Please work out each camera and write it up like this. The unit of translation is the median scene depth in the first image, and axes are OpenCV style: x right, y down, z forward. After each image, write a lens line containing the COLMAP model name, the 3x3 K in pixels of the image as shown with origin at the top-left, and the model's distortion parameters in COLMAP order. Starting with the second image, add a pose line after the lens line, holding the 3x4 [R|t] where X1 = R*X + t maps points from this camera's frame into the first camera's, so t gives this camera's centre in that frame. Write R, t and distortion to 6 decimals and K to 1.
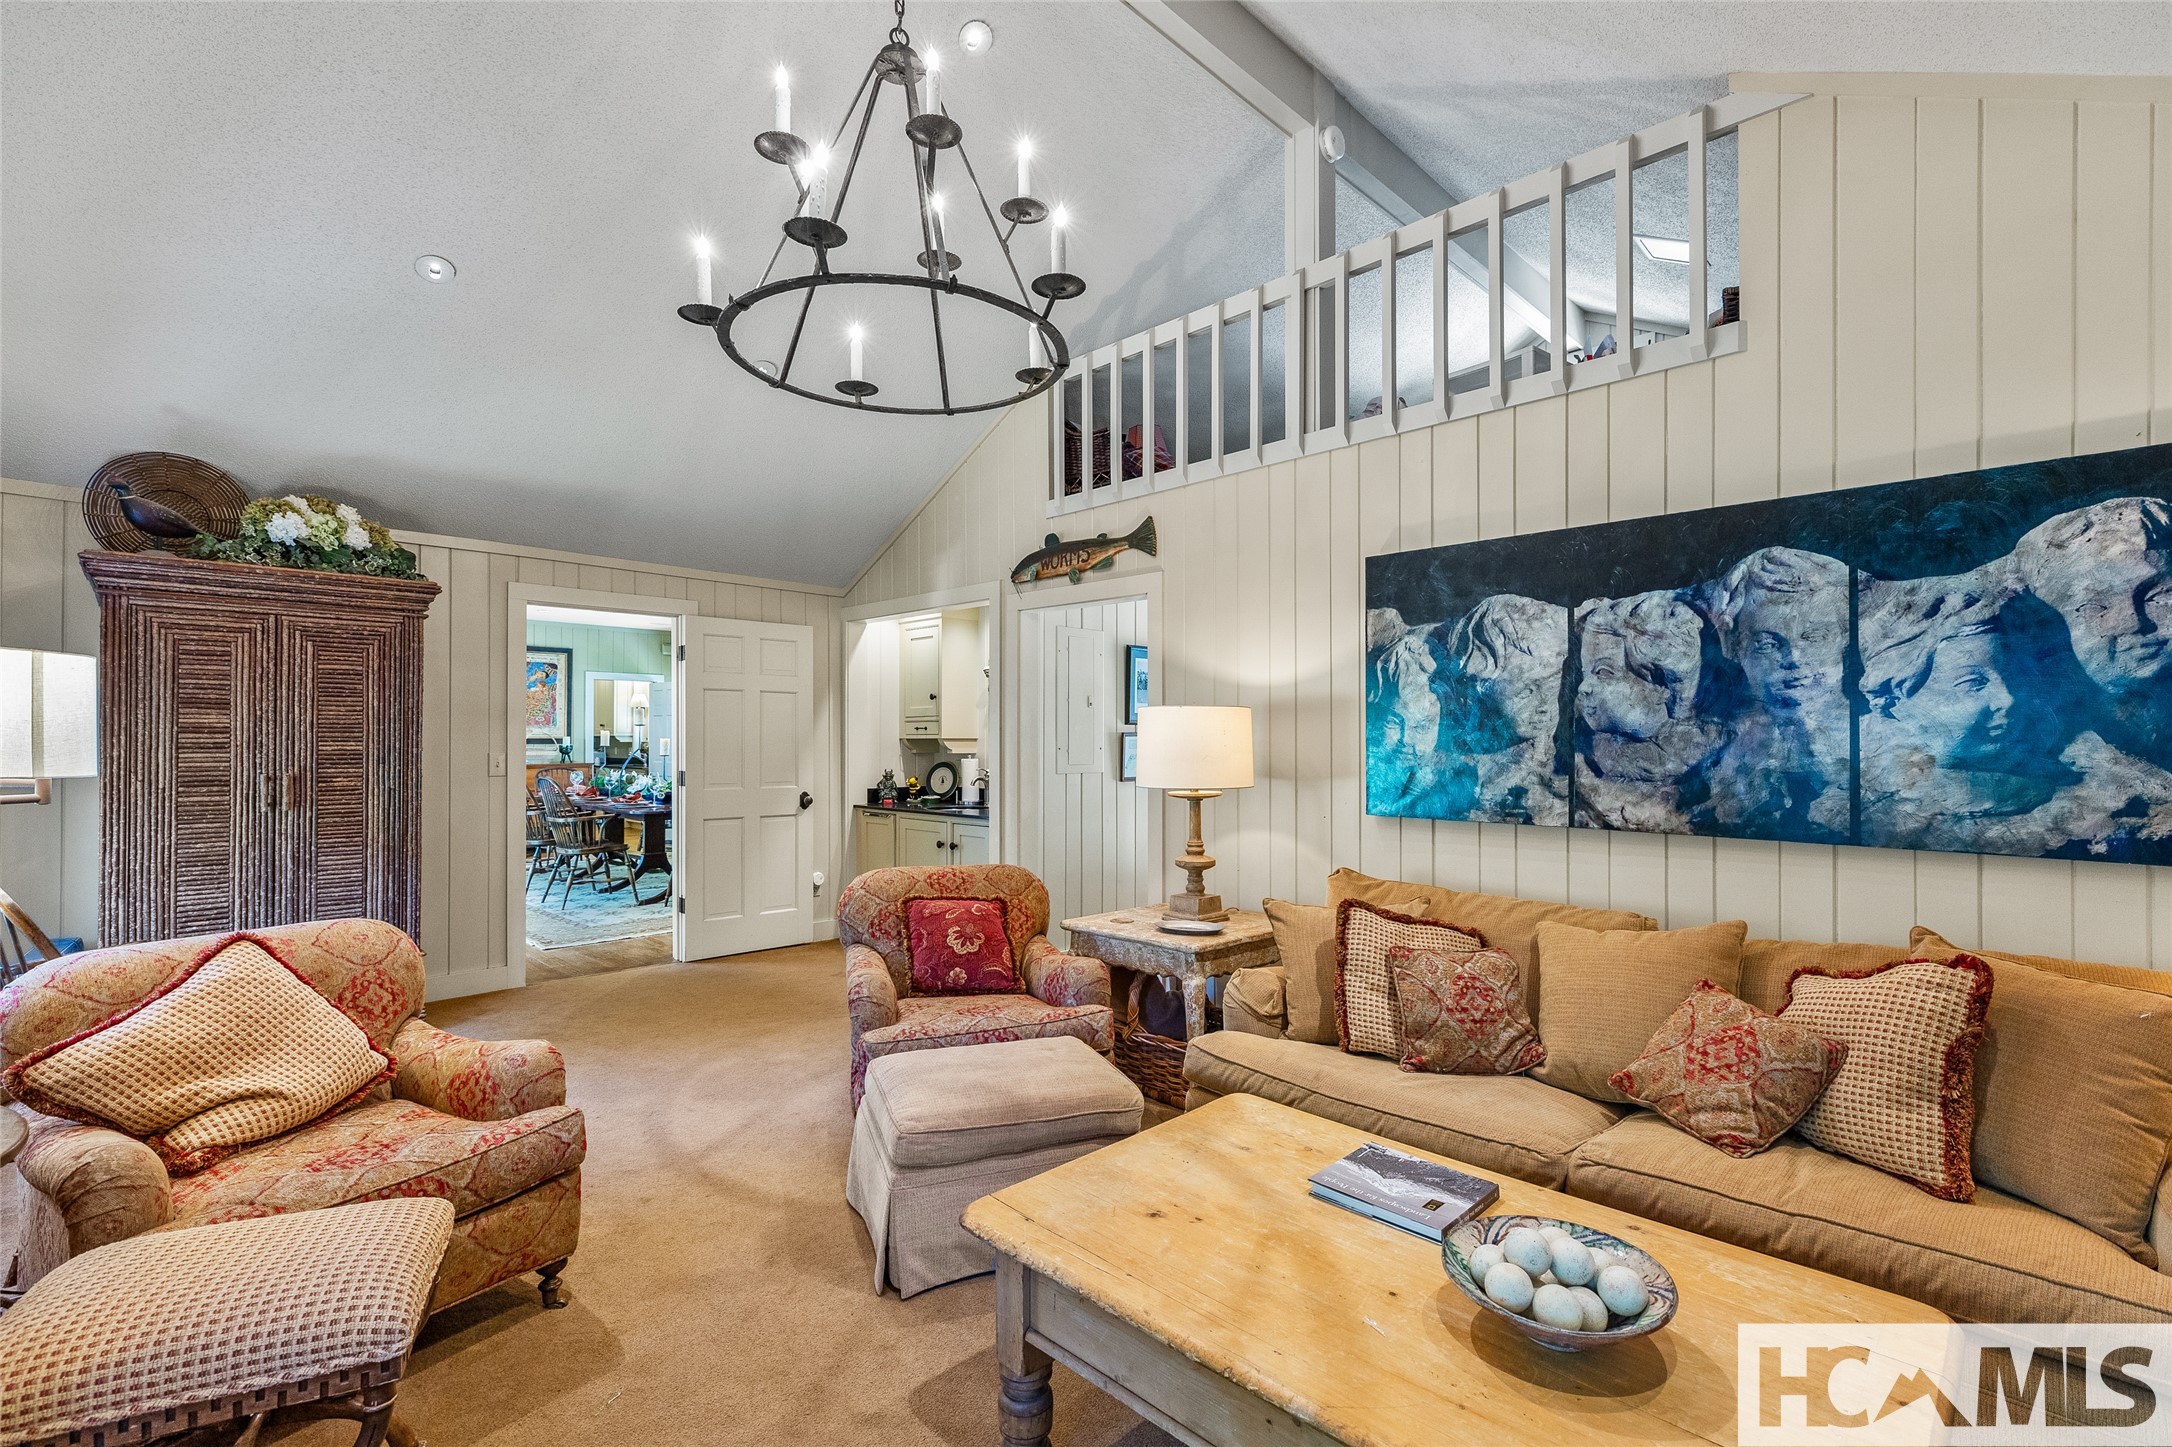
lens RADIAL K [[985.1, 0, 1072.5], [0, 985.1, 729.7], [0, 0, 1]] dist [0.002090, -0.000553]
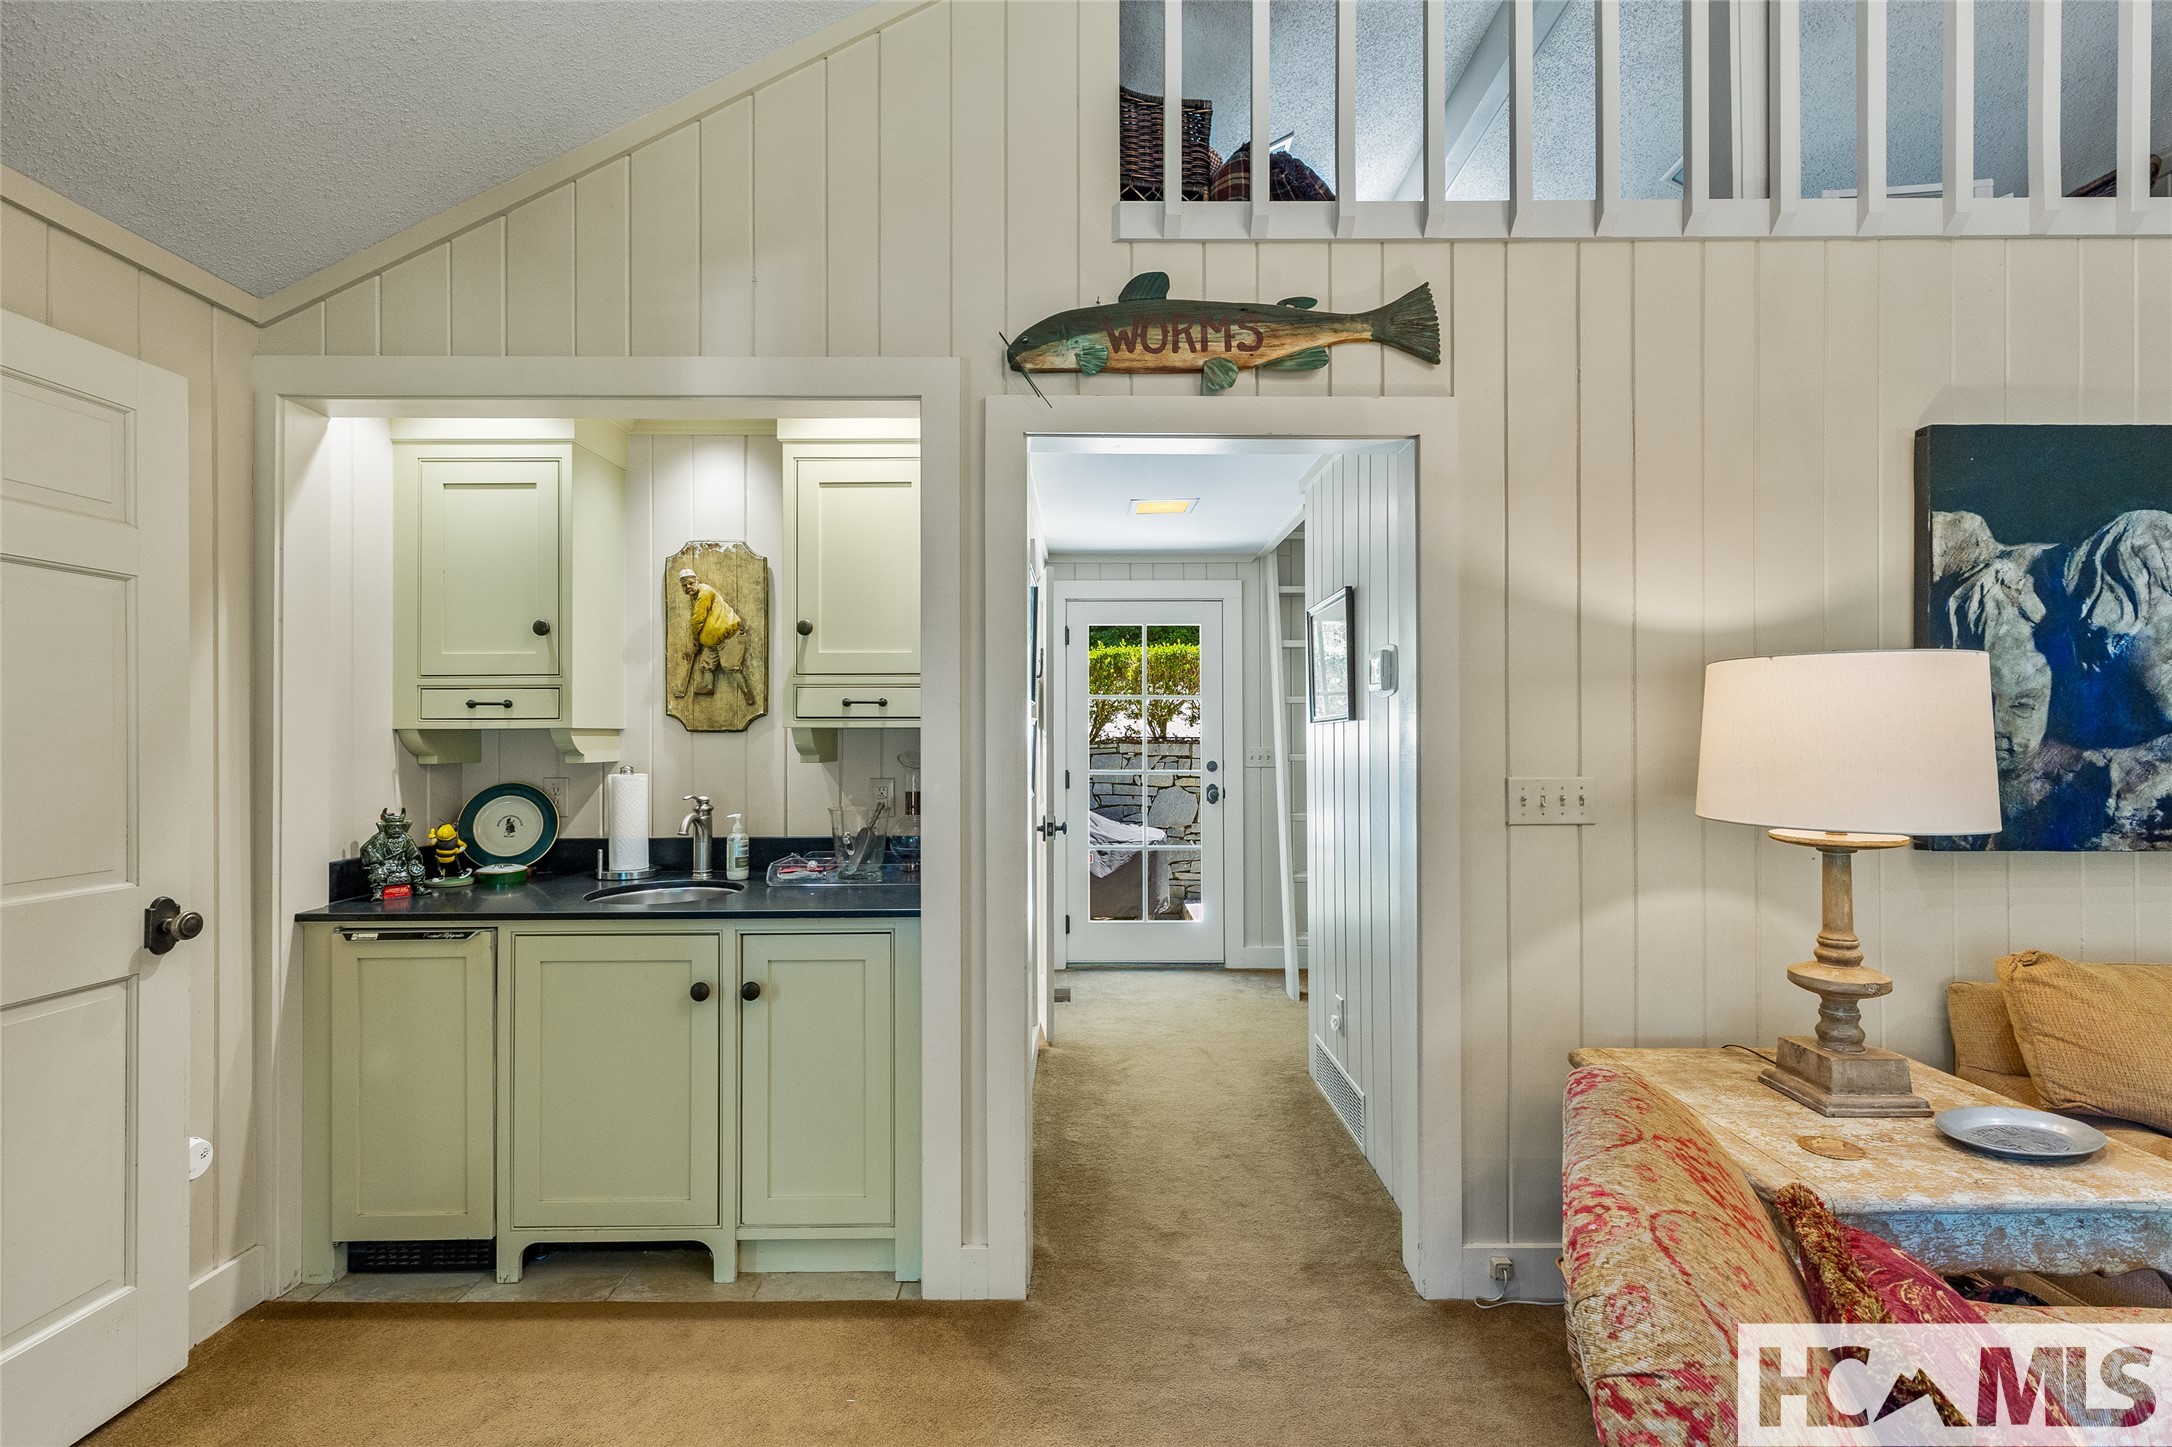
lens RADIAL K [[985.1, 0, 1108.4], [0, 985.1, 718.1], [0, 0, 1]] dist [0.002090, -0.000553]
pose [[0.692185, 0.006809, 0.721688, -0.489017], [-0.004694, 0.999977, -0.004932, 0.010144], [-0.721705, 0.000027, 0.692201, 0.951572]]
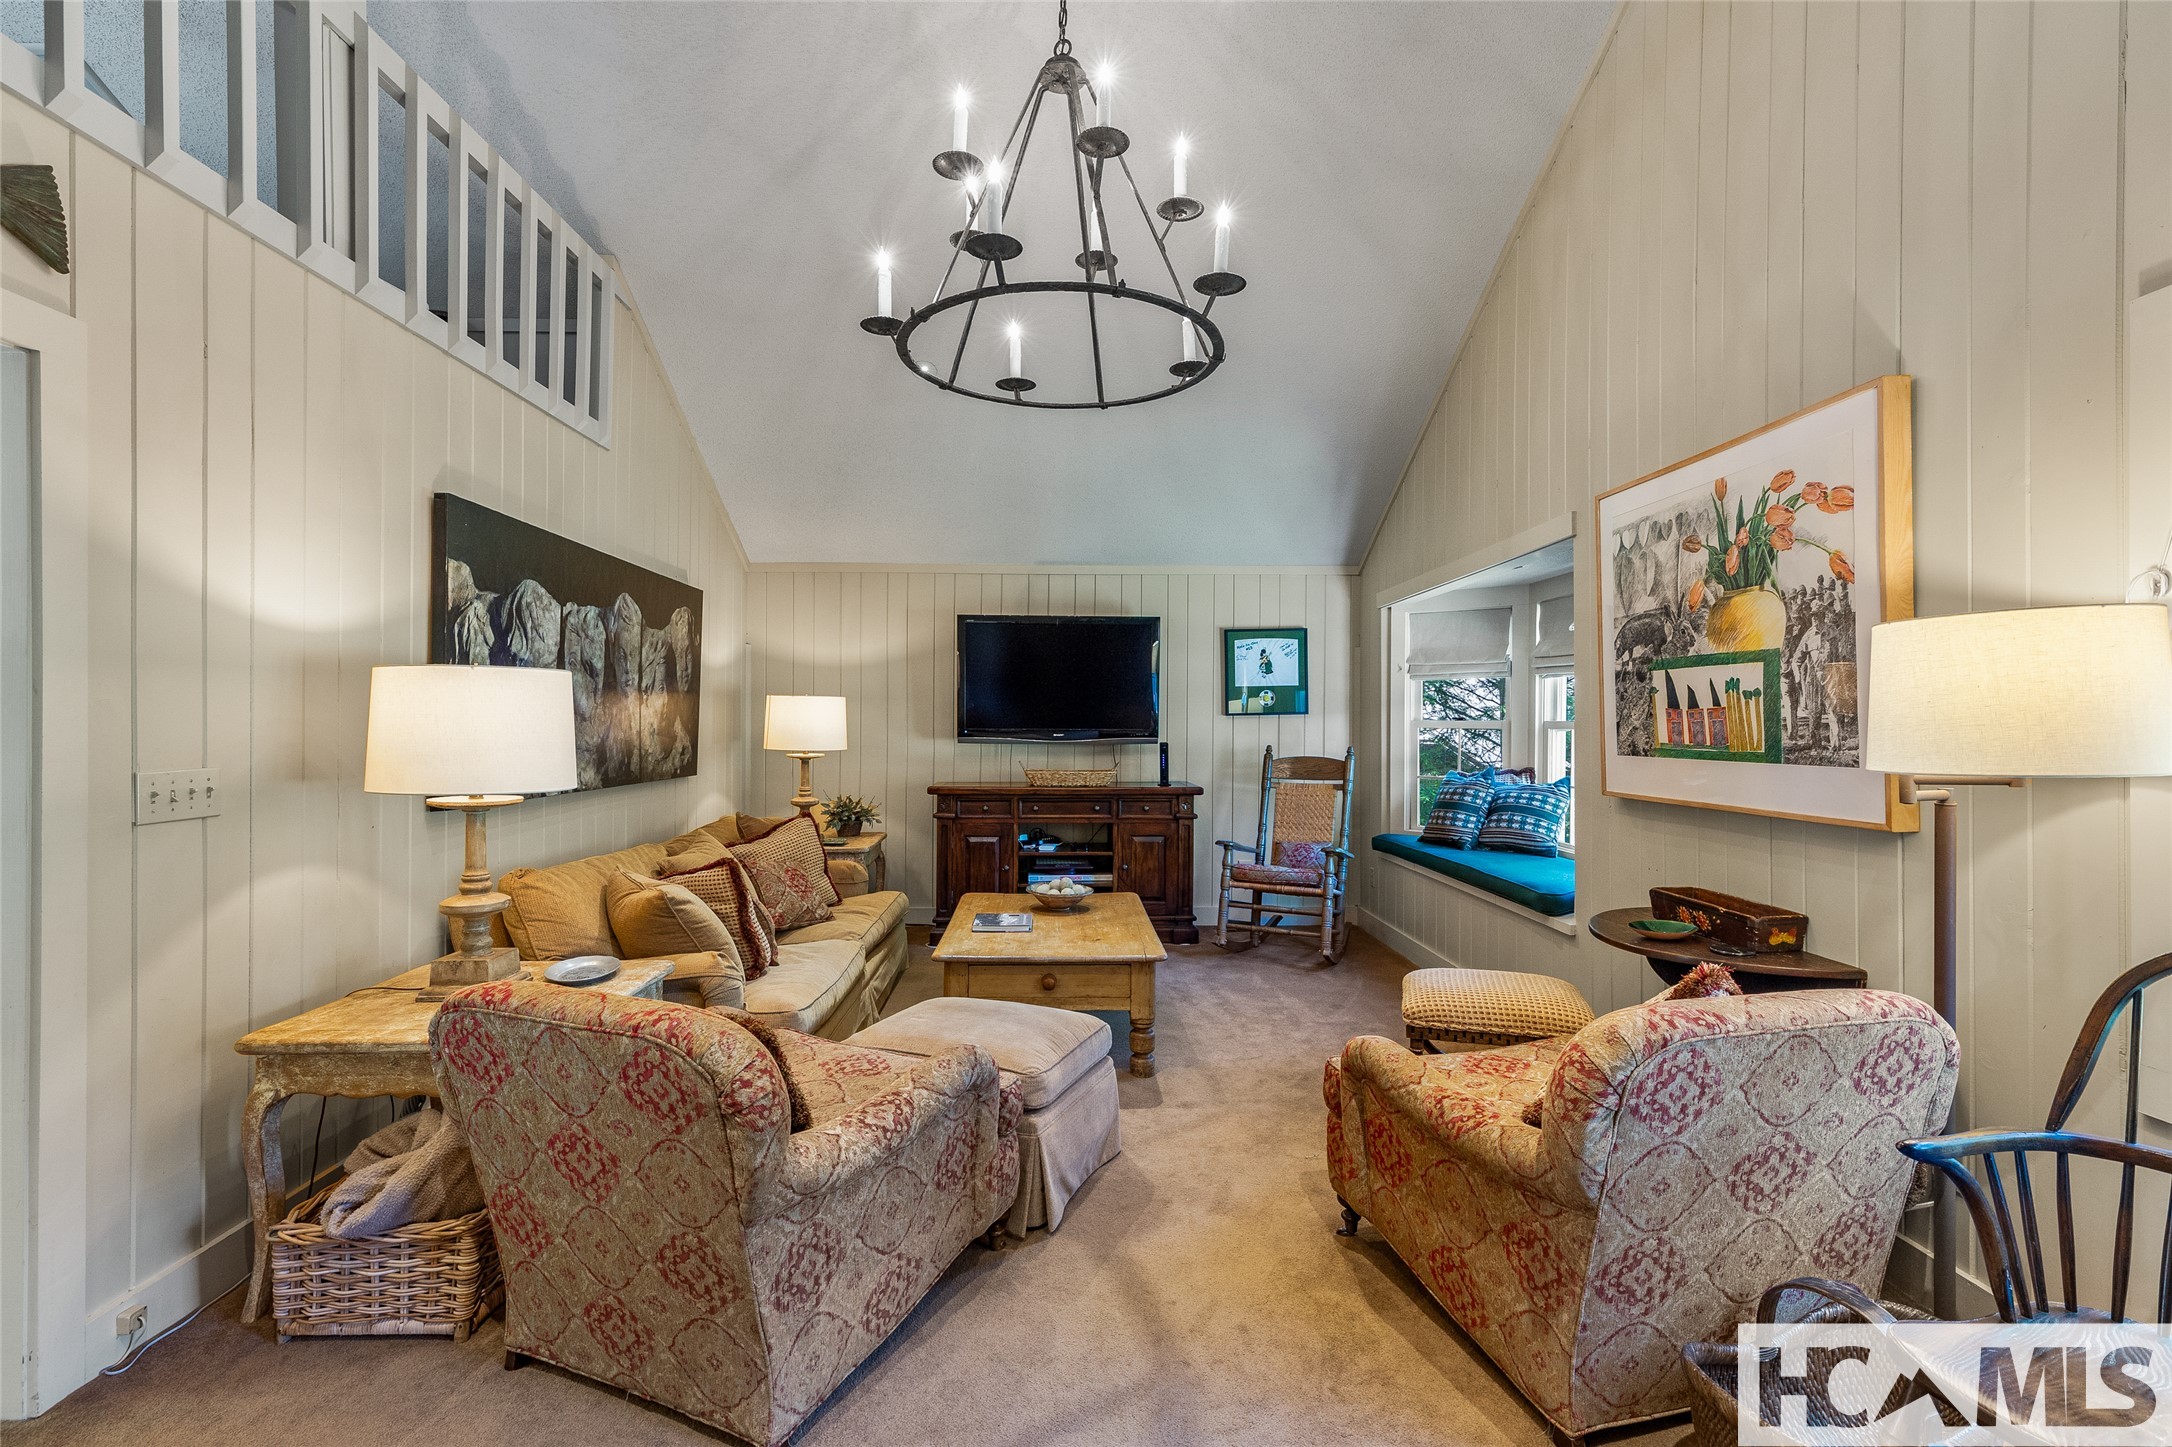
lens RADIAL K [[985.1, 0, 1099.8], [0, 985.1, 729.5], [0, 0, 1]] dist [0.002090, -0.000553]
pose [[-0.750283, -0.008172, 0.661066, -0.643168], [-0.011544, 0.999933, -0.000741, 0.013468], [-0.661016, -0.008188, -0.750327, 1.260278]]
